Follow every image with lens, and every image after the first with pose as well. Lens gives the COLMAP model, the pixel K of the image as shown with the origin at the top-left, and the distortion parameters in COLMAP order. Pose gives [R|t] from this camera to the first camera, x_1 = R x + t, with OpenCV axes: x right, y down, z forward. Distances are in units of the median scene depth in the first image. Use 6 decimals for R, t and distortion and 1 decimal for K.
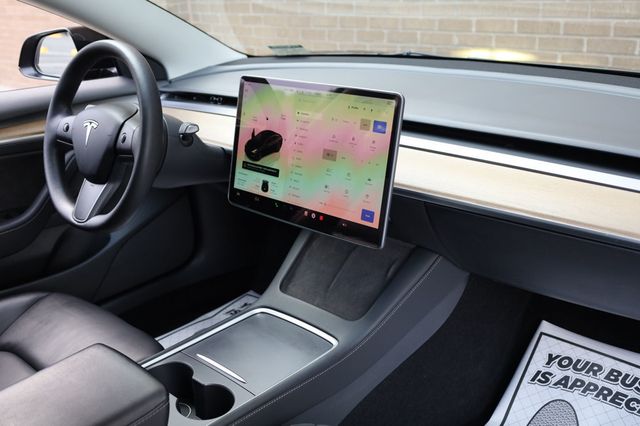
lens RADIAL K [[665.6, 0, 320.0], [0, 665.6, 213.0], [0, 0, 1]] dist [0.000244, 0.001180]
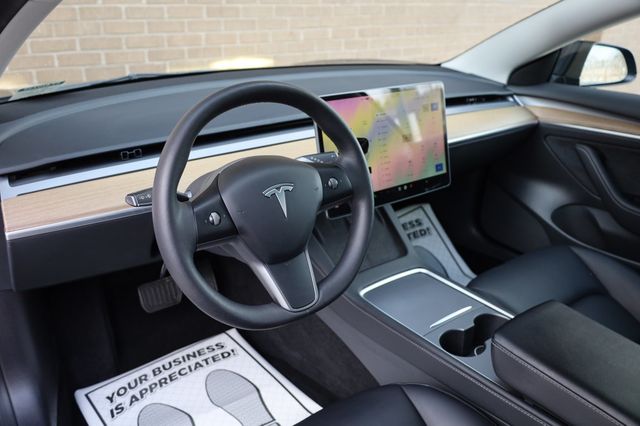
lens RADIAL K [[549.3, 0, 320.0], [0, 549.3, 213.0], [0, 0, 1]] dist [-0.005572, -0.003248]
pose [[0.167315, -0.343976, 0.923951, -0.954815], [0.314237, 0.906891, 0.280721, -0.277985], [-0.934484, 0.243371, 0.259827, 0.806742]]
